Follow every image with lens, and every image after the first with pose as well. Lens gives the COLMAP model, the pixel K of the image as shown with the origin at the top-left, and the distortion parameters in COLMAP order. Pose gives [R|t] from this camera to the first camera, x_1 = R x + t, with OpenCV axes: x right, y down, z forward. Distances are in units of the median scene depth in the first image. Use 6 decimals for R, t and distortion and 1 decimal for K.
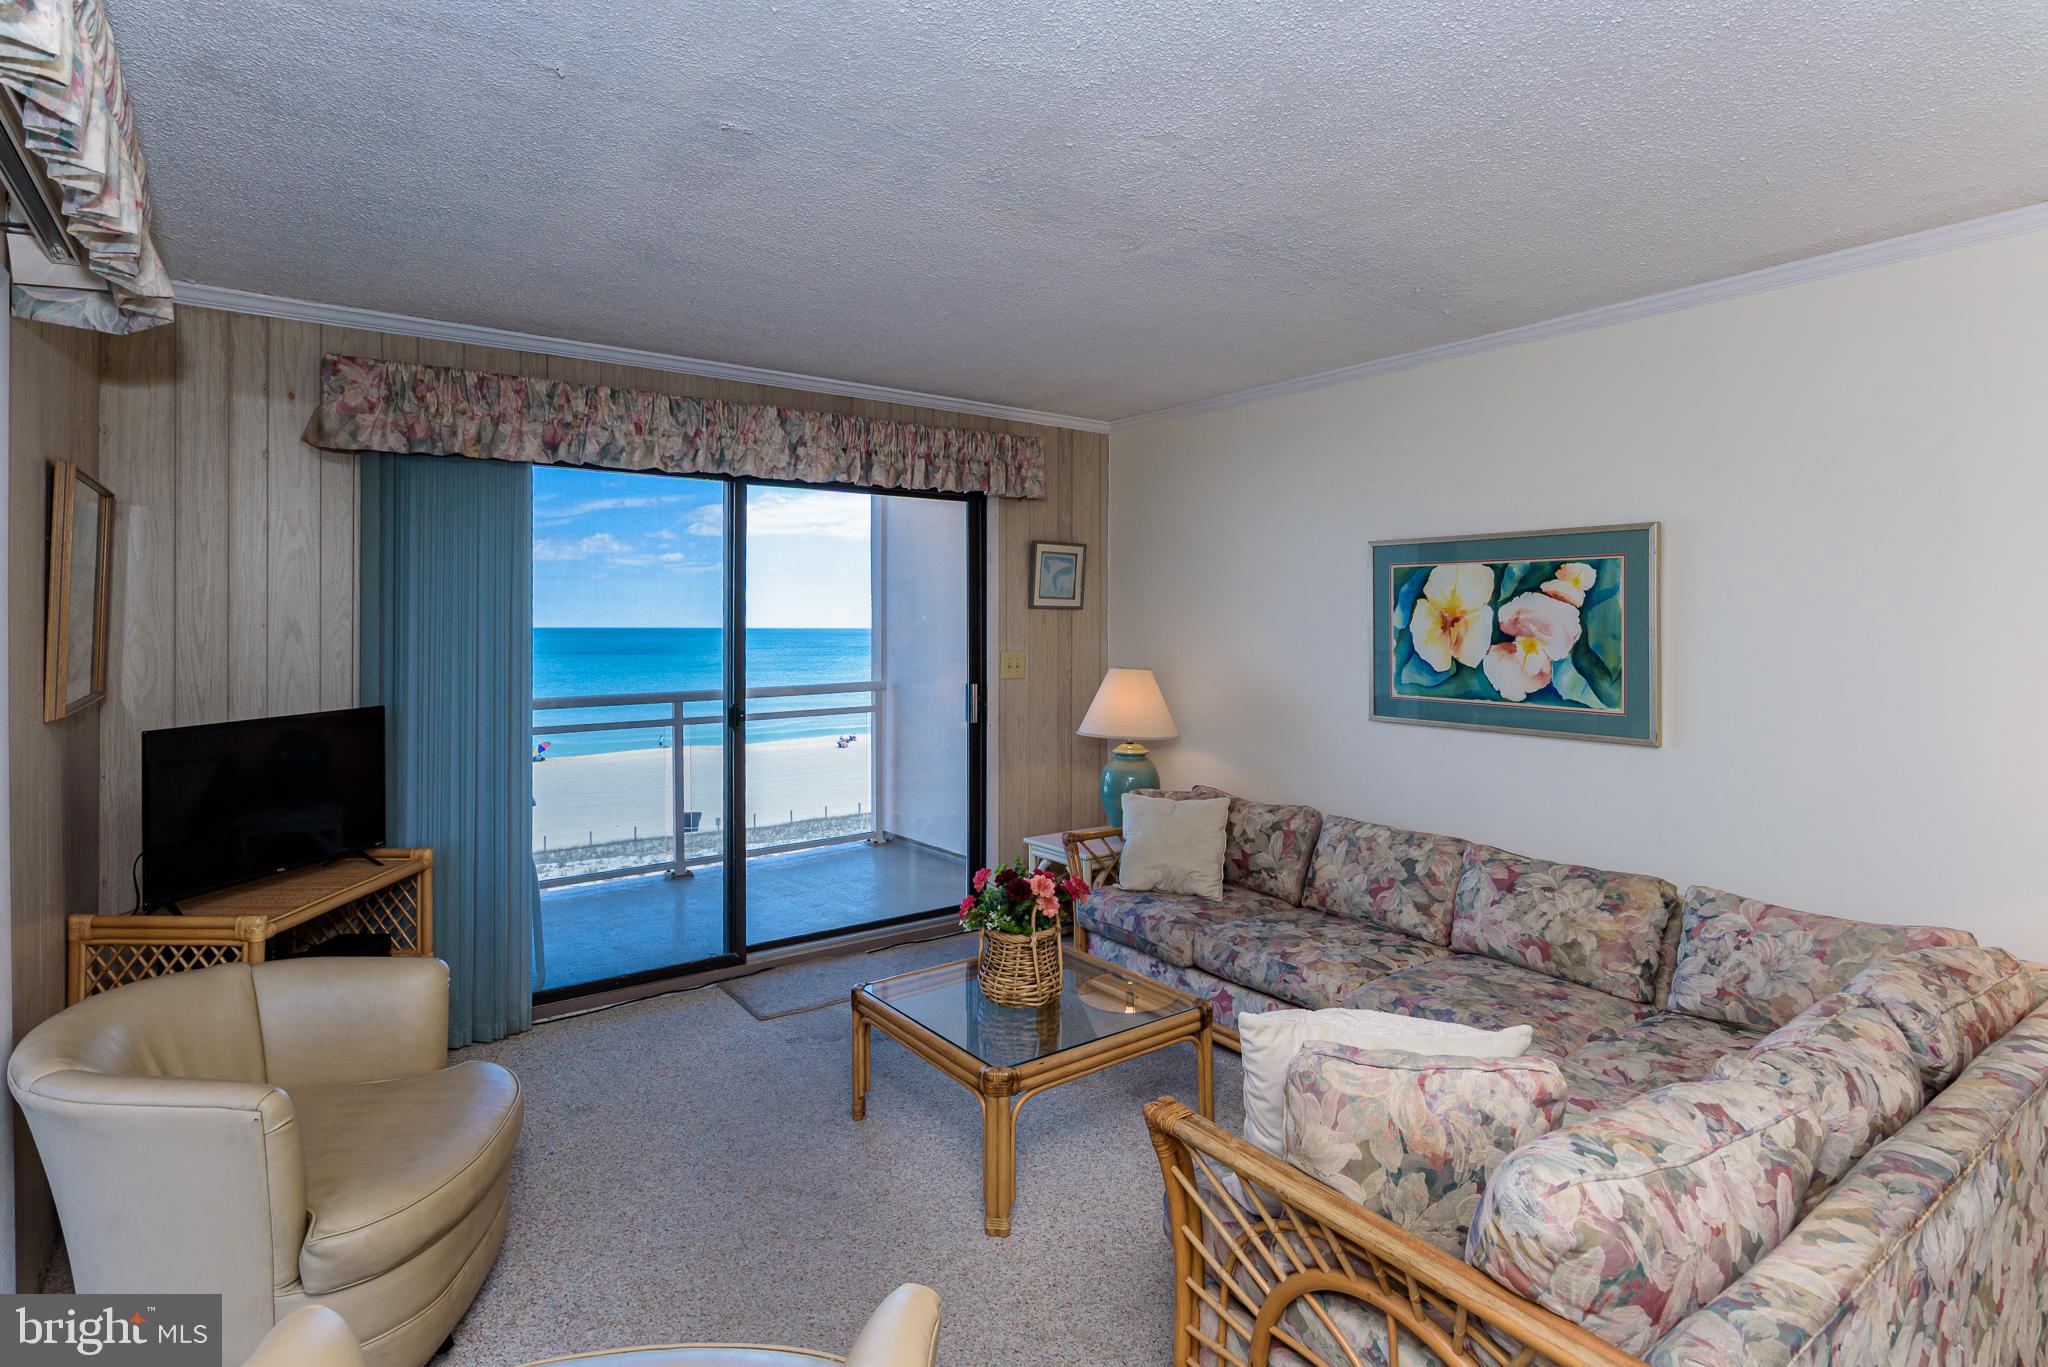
lens RADIAL K [[1034.1, 0, 1019.3], [0, 1034.1, 625.8], [0, 0, 1]] dist [0.003582, 0.000241]
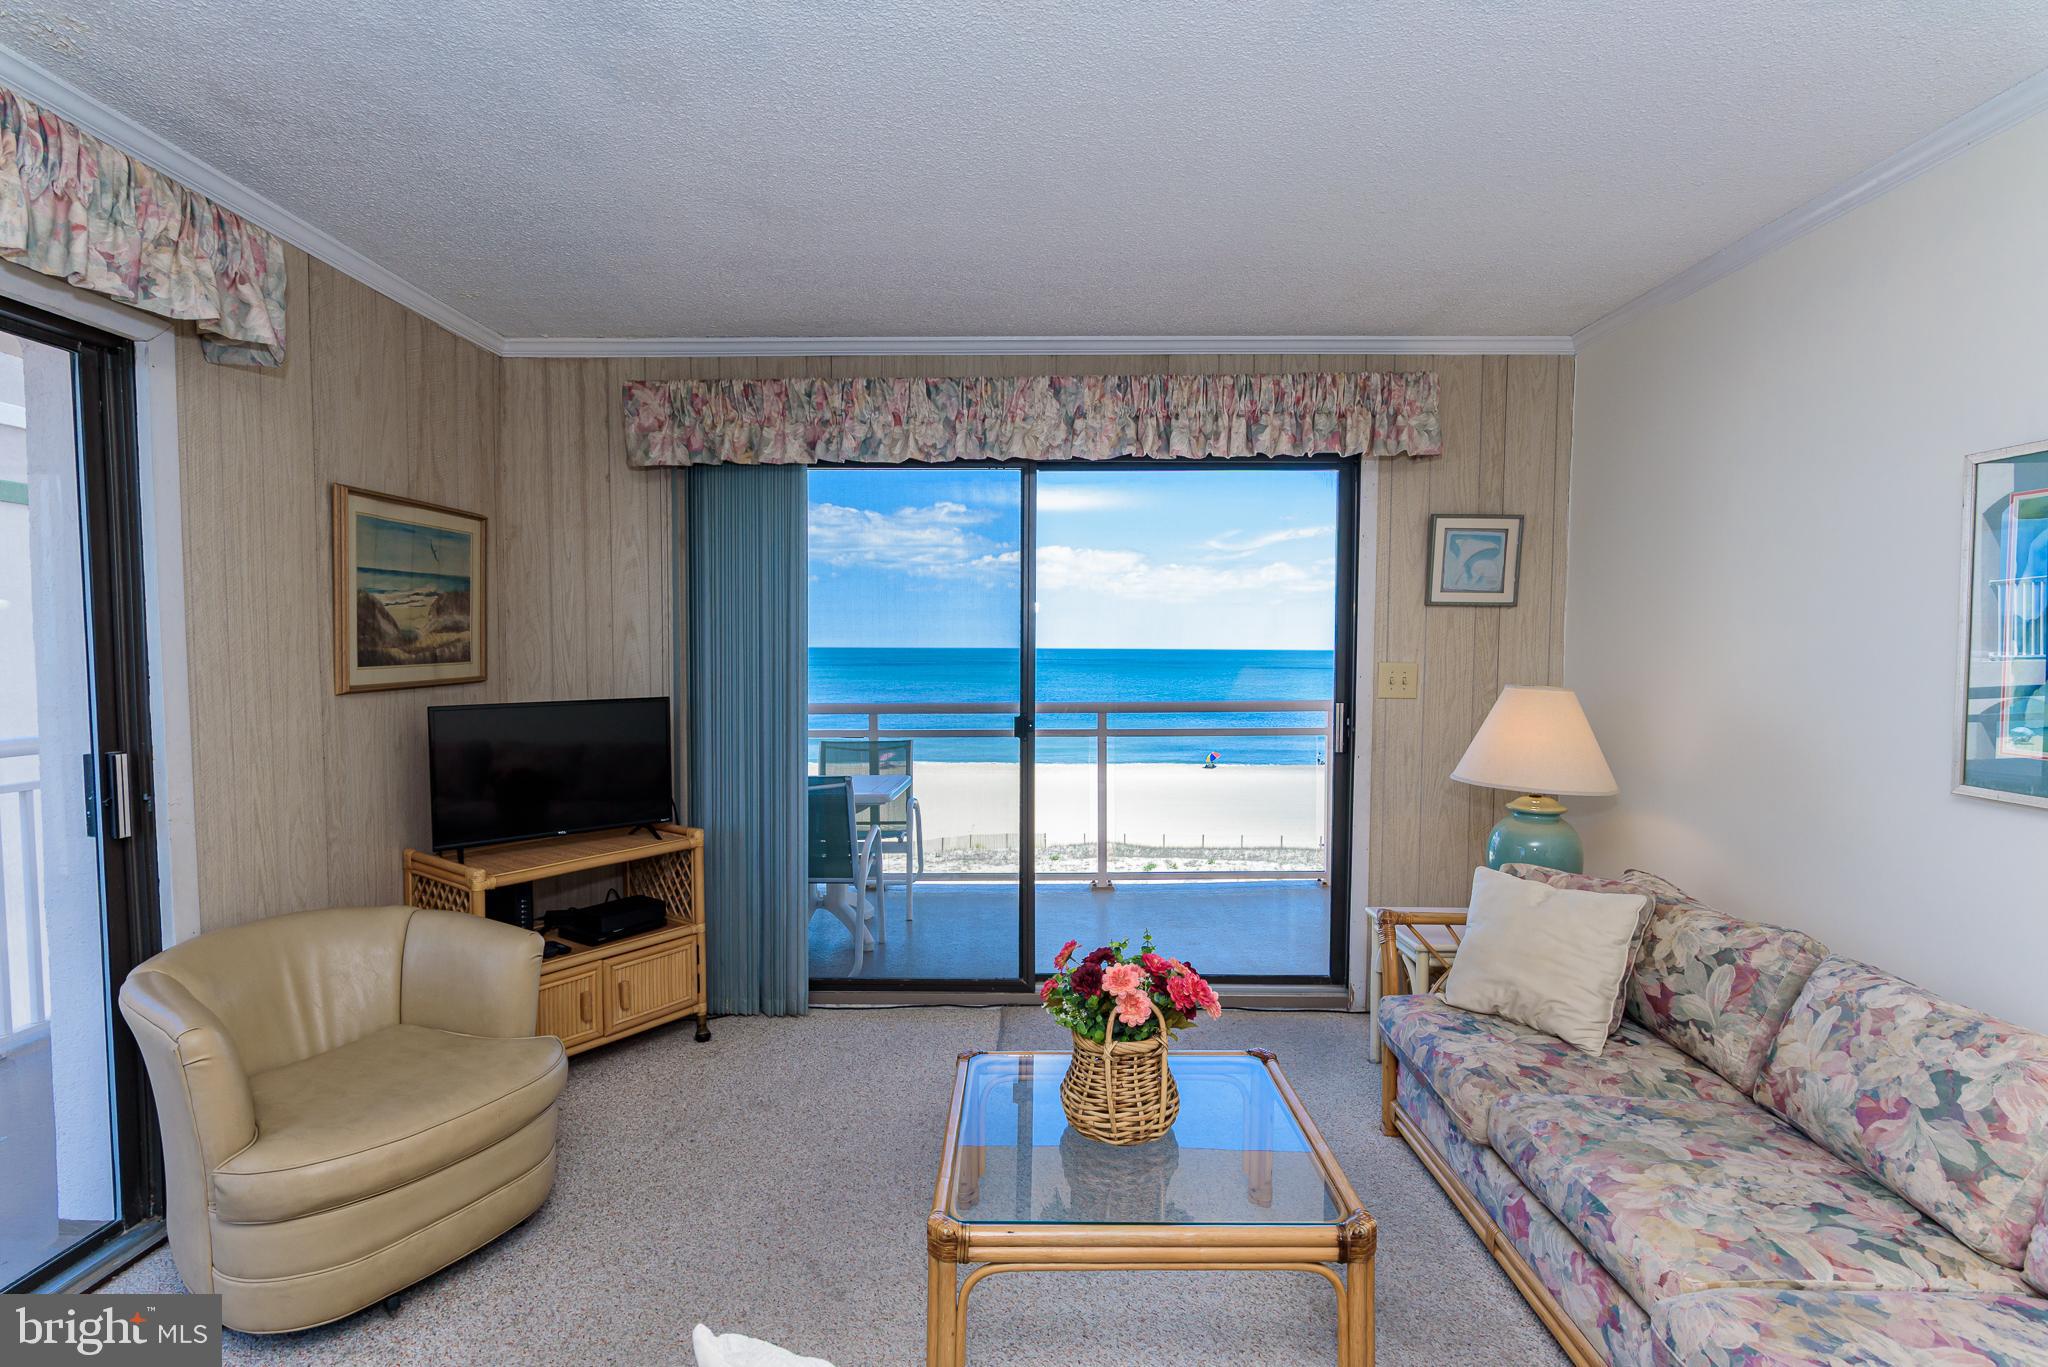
lens RADIAL K [[997.8, 0, 1016.6], [0, 997.8, 696.3], [0, 0, 1]] dist [0.002836, -0.000418]
pose [[0.799965, 0.033686, -0.599101, 0.280016], [-0.004575, 0.998736, 0.050048, 0.018672], [0.600030, -0.037296, 0.799108, 0.321246]]
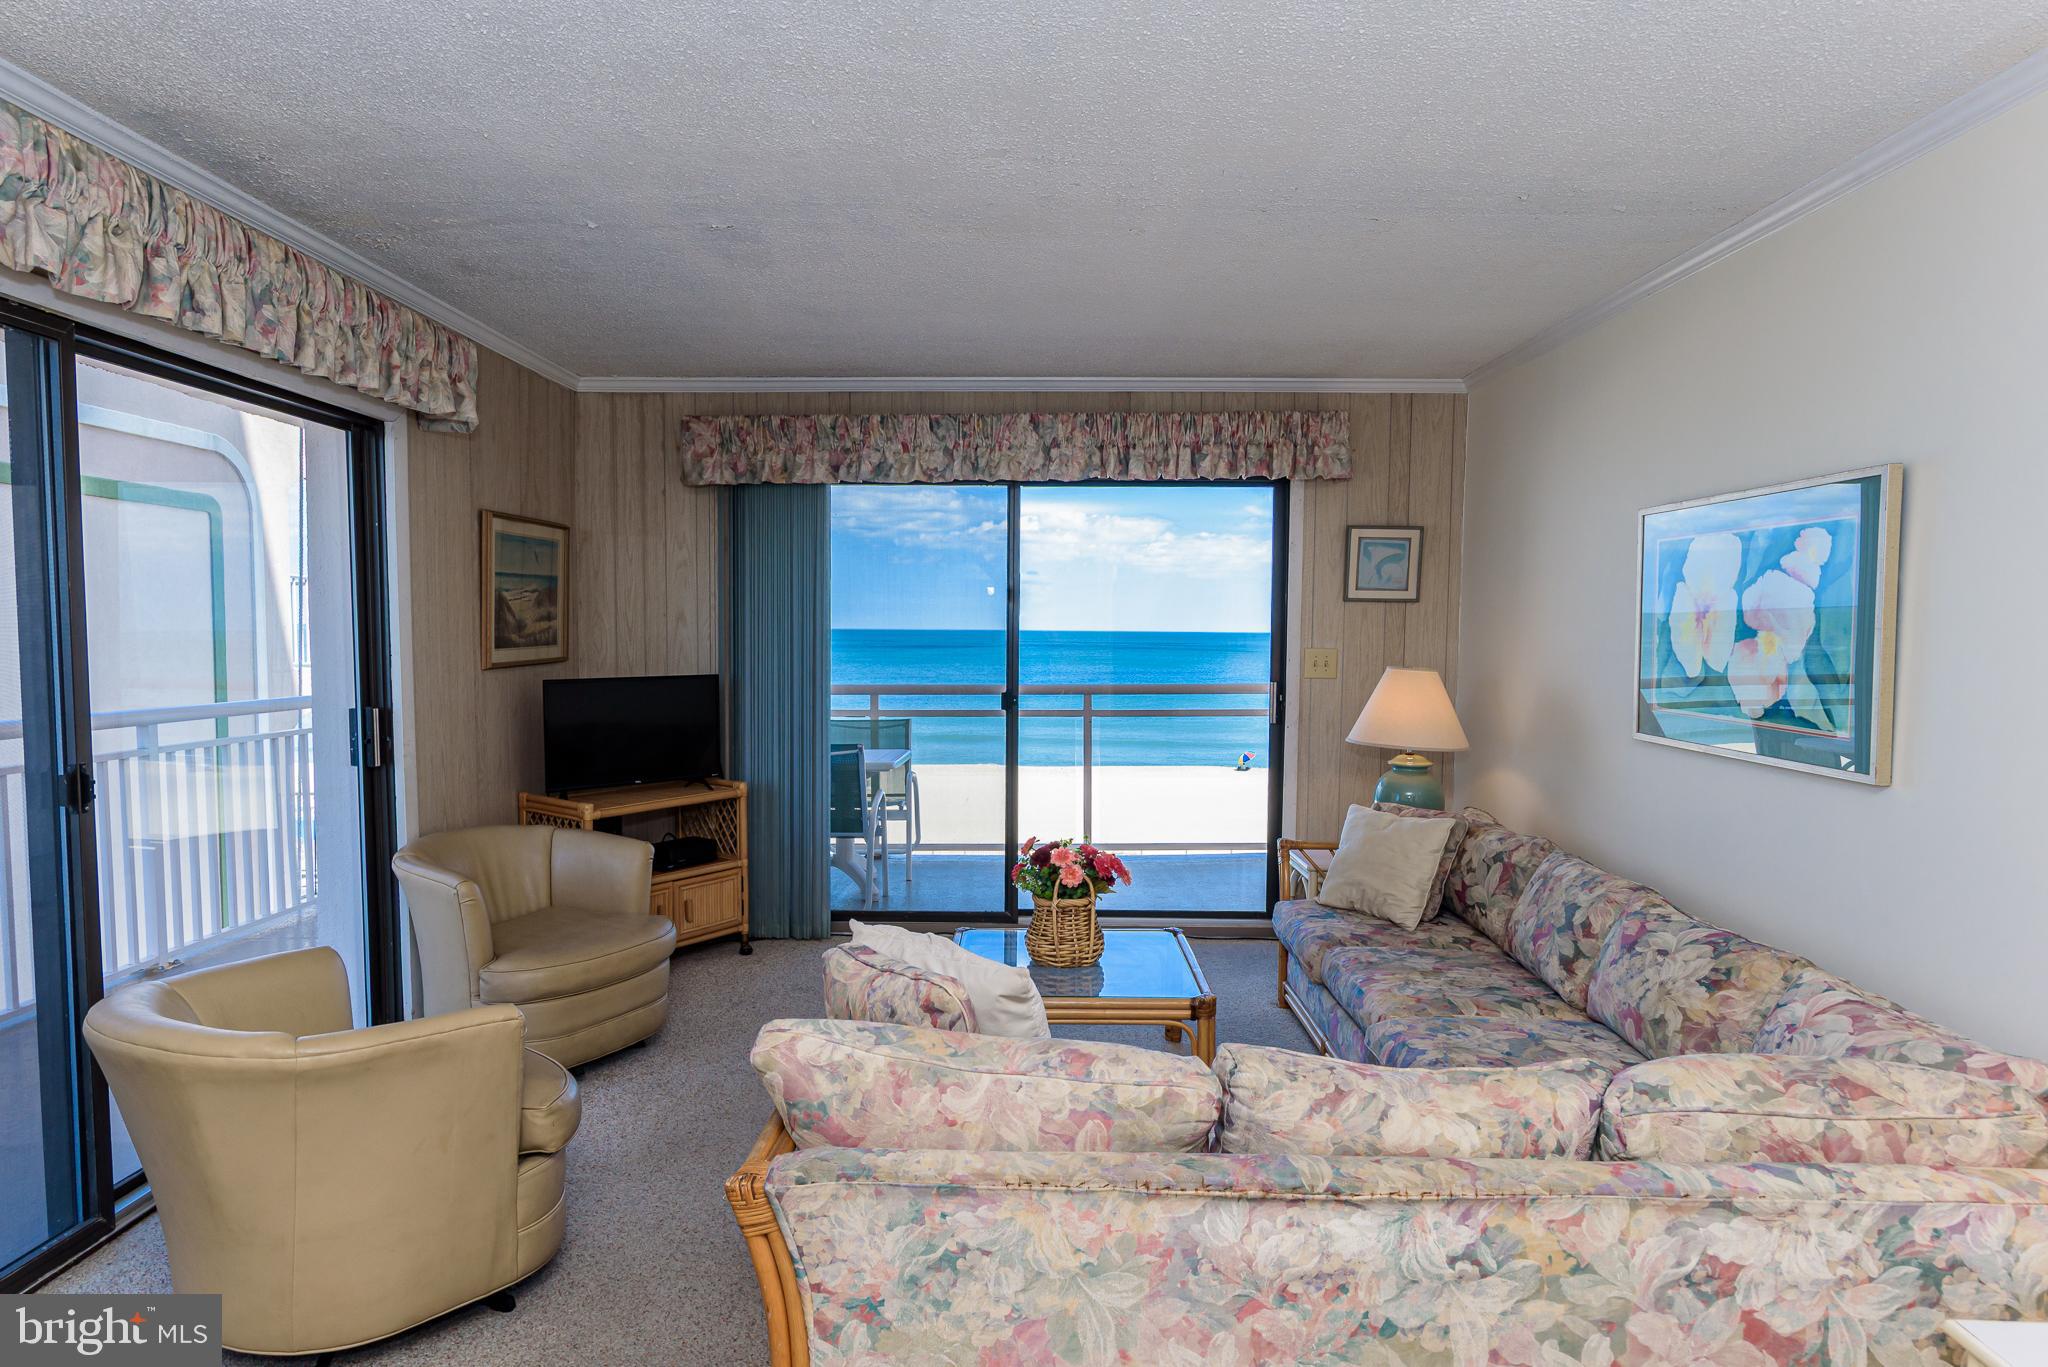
lens RADIAL K [[1174.9, 0, 1016.2], [0, 1174.9, 702.5], [0, 0, 1]] dist [0.001916, 0.000327]
pose [[0.797781, 0.044295, -0.601319, 0.540090], [-0.008021, 0.997989, 0.062872, 0.012343], [0.602894, -0.045335, 0.796532, 0.007915]]
